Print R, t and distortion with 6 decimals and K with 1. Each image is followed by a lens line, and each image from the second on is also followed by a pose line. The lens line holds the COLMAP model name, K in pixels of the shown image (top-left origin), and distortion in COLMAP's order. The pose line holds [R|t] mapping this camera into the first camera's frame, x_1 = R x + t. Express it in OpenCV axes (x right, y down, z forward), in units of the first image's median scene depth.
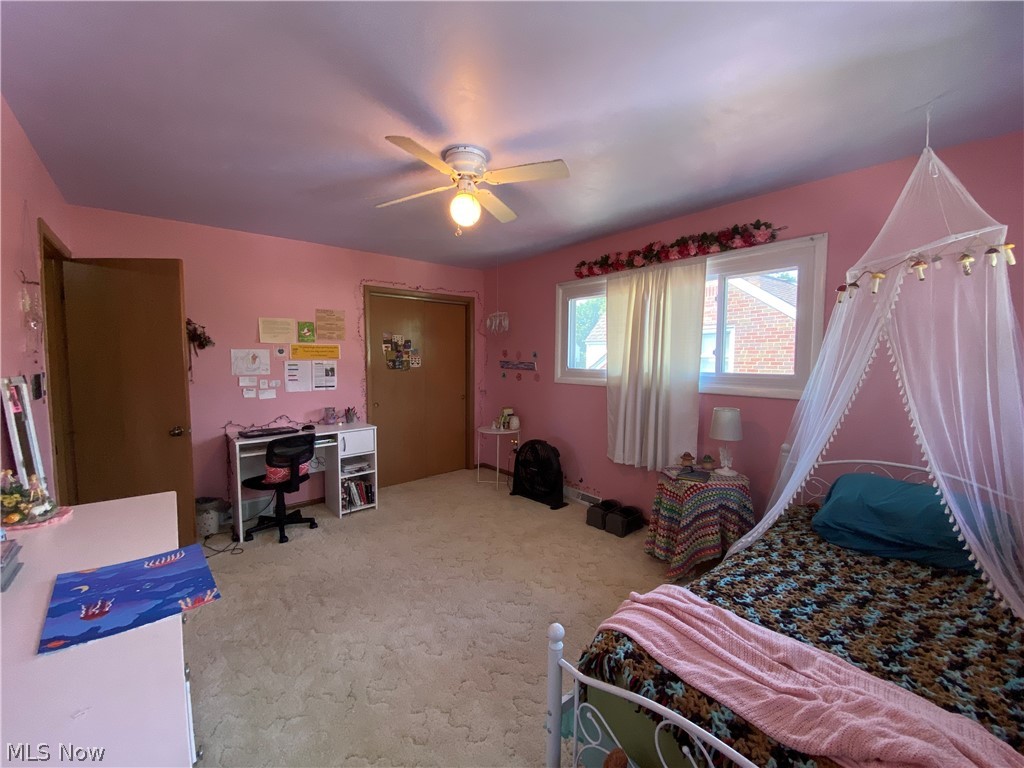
lens RADIAL K [[417.9, 0, 511.0], [0, 417.9, 386.8], [0, 0, 1]] dist [0.060334, -0.029875]
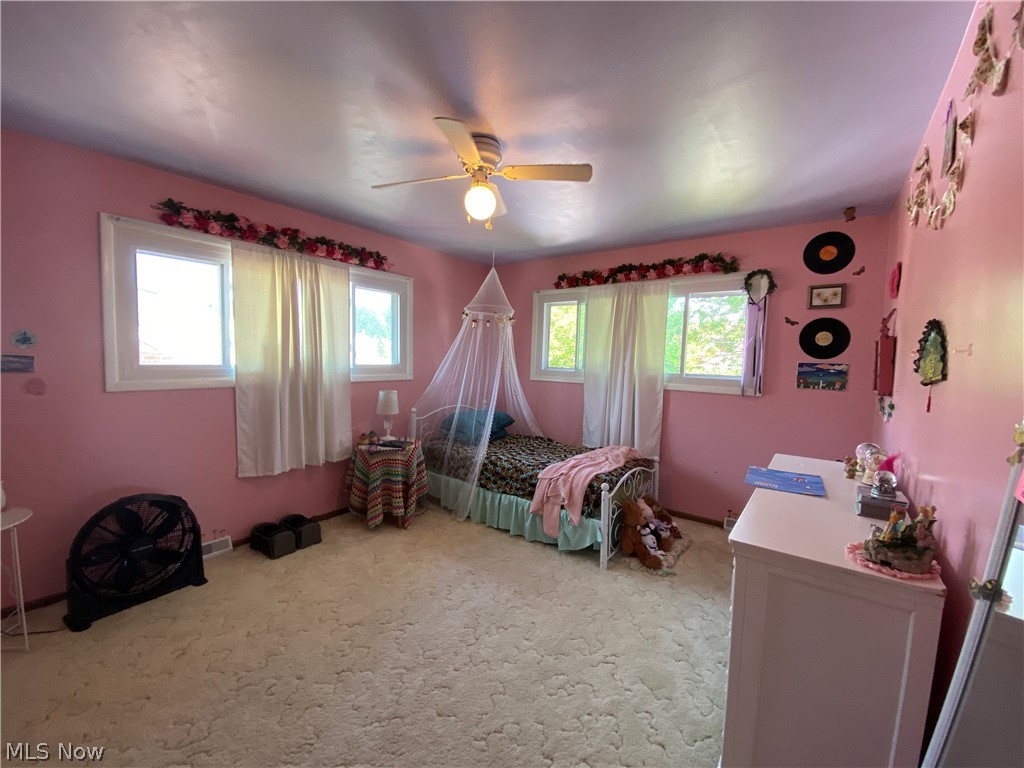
lens RADIAL K [[417.9, 0, 511.0], [0, 417.9, 386.8], [0, 0, 1]] dist [0.060334, -0.029875]
pose [[-0.226690, -0.084833, 0.970265, -0.672015], [0.040285, 0.994530, 0.096367, -0.059434], [-0.973133, 0.060933, -0.222033, 0.718809]]
